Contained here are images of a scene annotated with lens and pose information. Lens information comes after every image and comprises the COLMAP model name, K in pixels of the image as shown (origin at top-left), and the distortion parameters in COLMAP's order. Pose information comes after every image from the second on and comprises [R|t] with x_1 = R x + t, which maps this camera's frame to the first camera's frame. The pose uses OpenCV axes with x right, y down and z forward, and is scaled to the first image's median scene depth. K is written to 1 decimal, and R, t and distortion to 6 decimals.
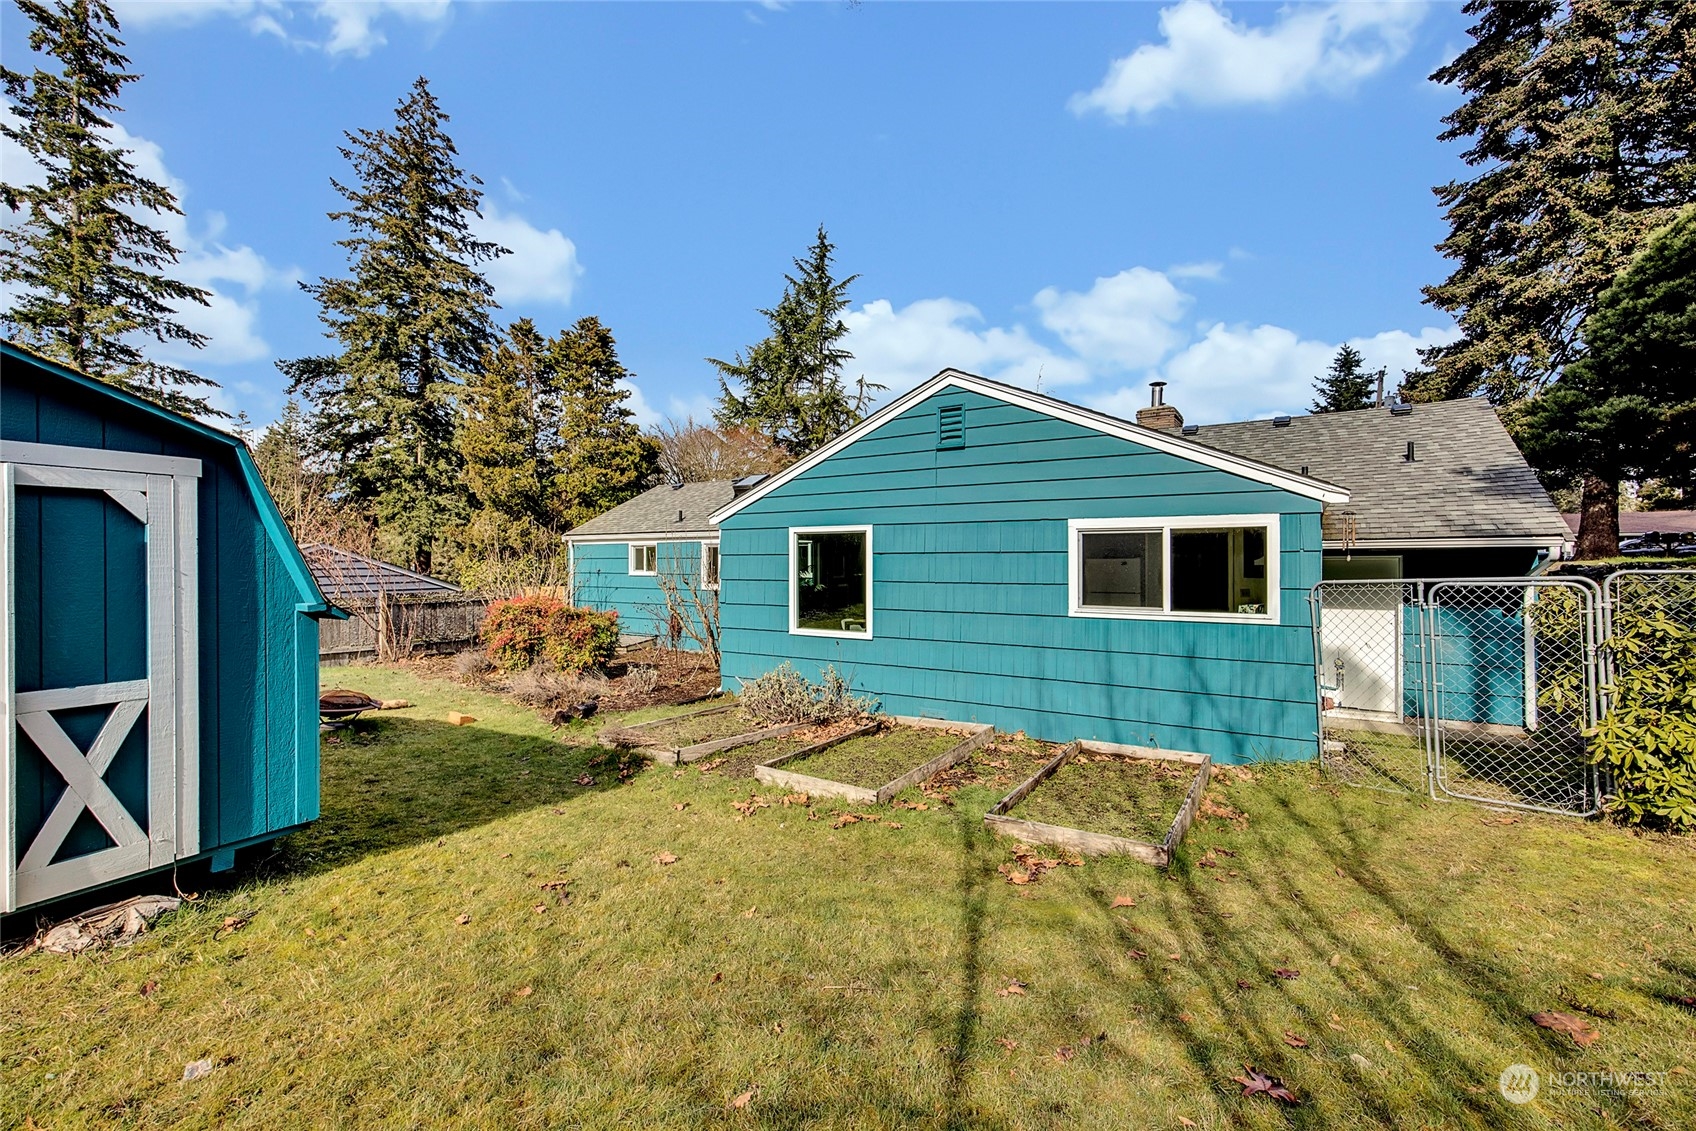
lens RADIAL K [[724.9, 0, 848.0], [0, 724.9, 565.5], [0, 0, 1]] dist [-0.000492, -0.000207]
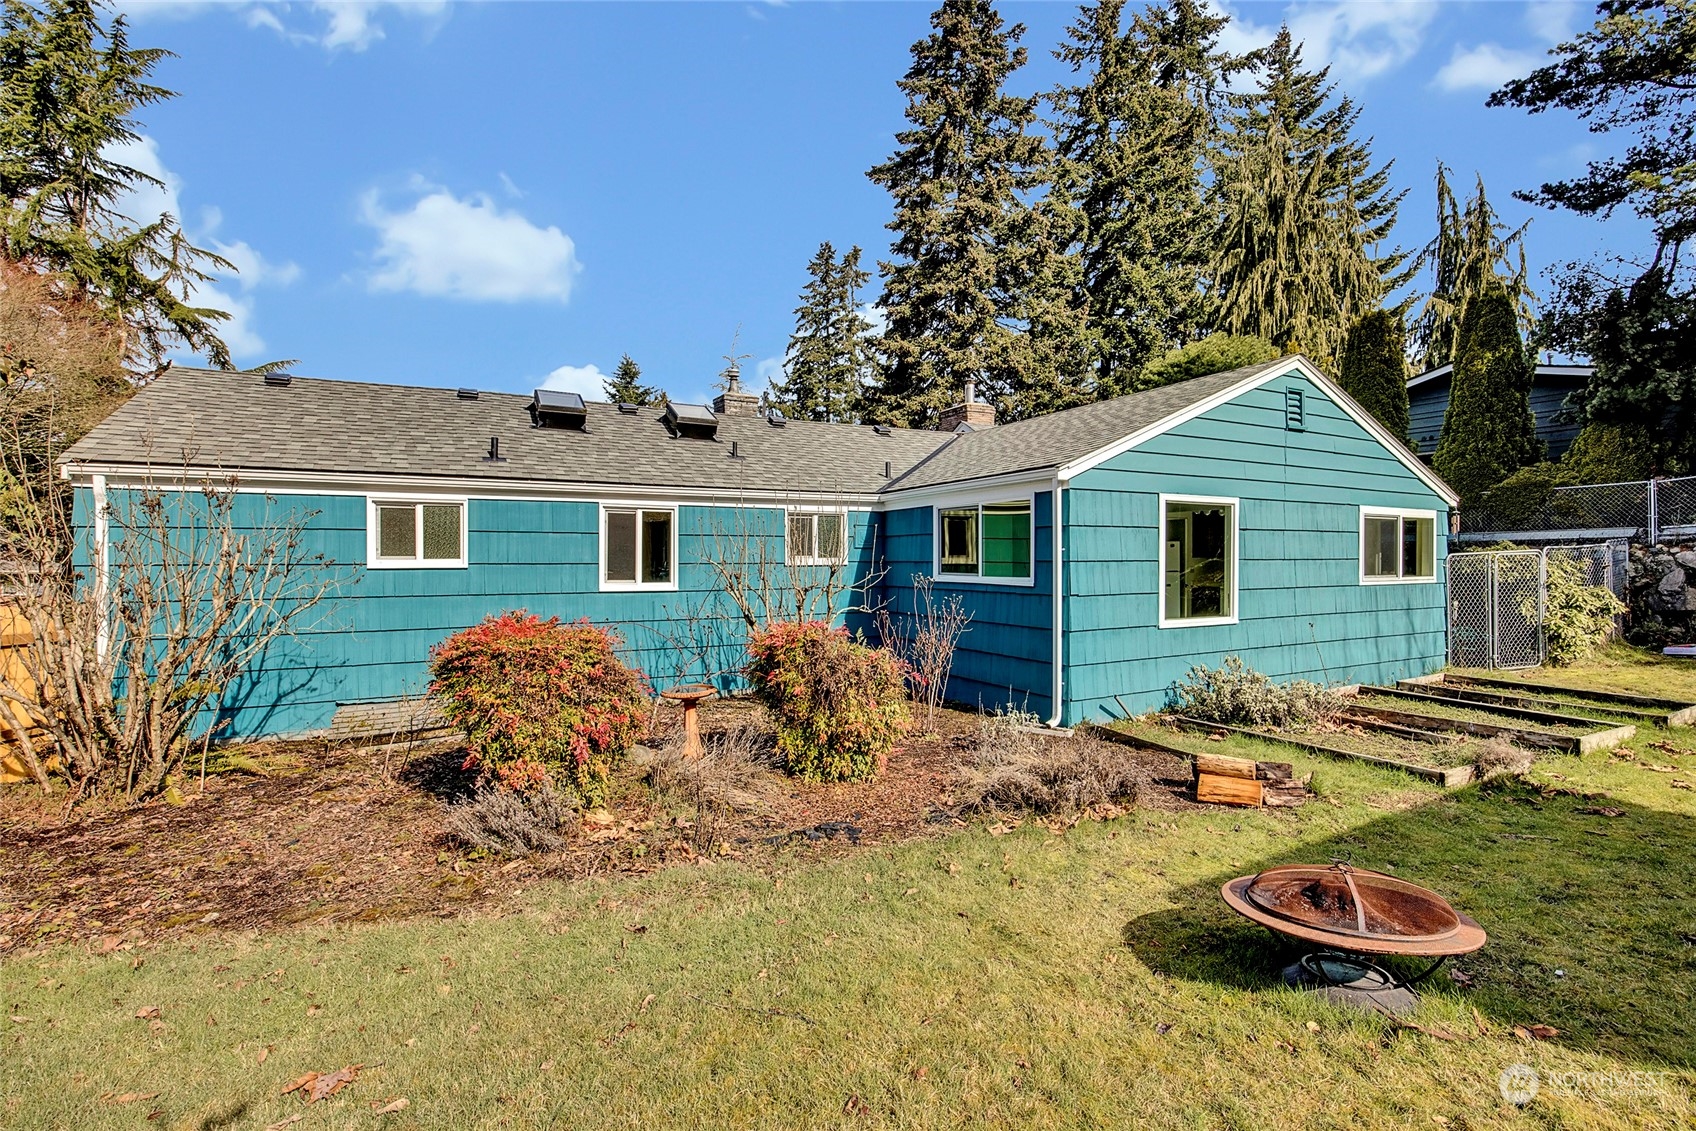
lens RADIAL K [[776.8, 0, 848.0], [0, 776.8, 565.5], [0, 0, 1]] dist [-0.000761, -0.000056]
pose [[0.496667, -0.008320, 0.867902, -0.574530], [0.005587, 0.999964, 0.006388, 0.010993], [-0.867923, 0.001676, 0.496695, 0.505641]]
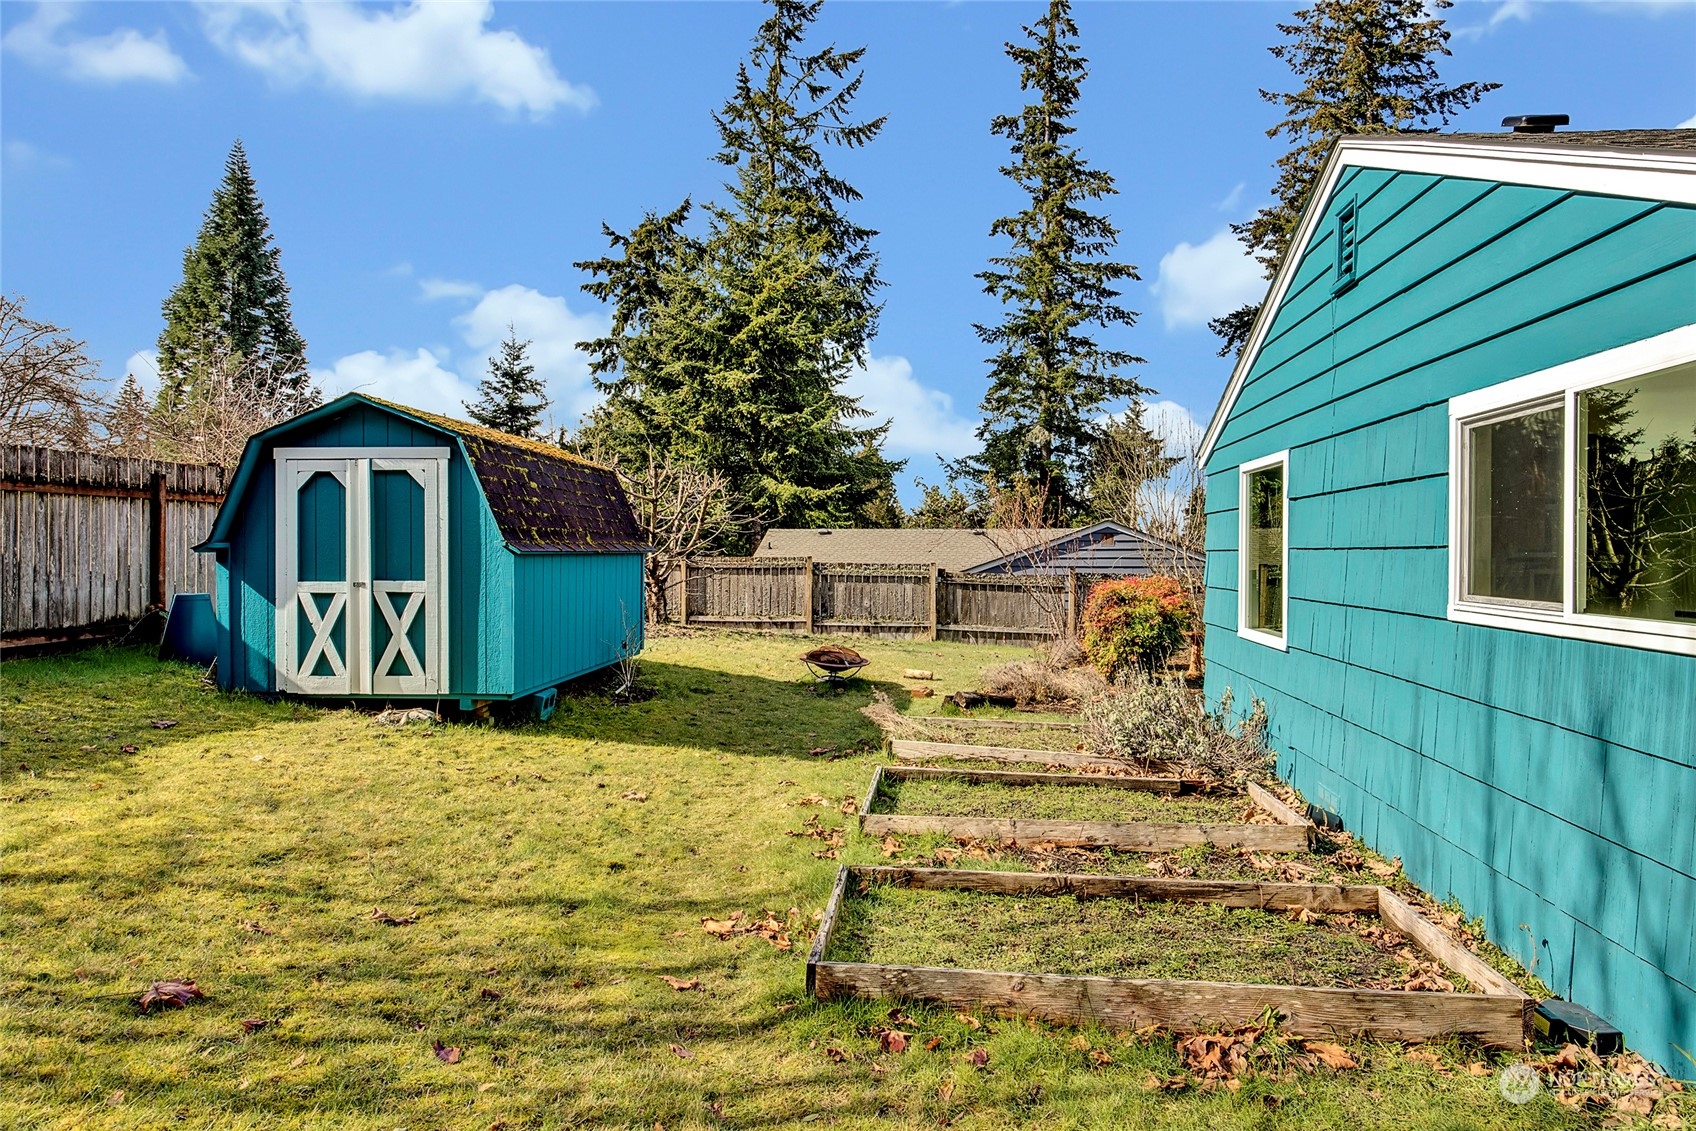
lens RADIAL K [[1003.9, 0, 848.0], [0, 1003.9, 565.5], [0, 0, 1]] dist [-0.001450, -0.001652]
pose [[0.417442, 0.017782, -0.908529, 0.325371], [-0.015140, 0.999806, 0.012612, 0.016094], [0.908577, 0.008490, 0.417630, 0.192110]]
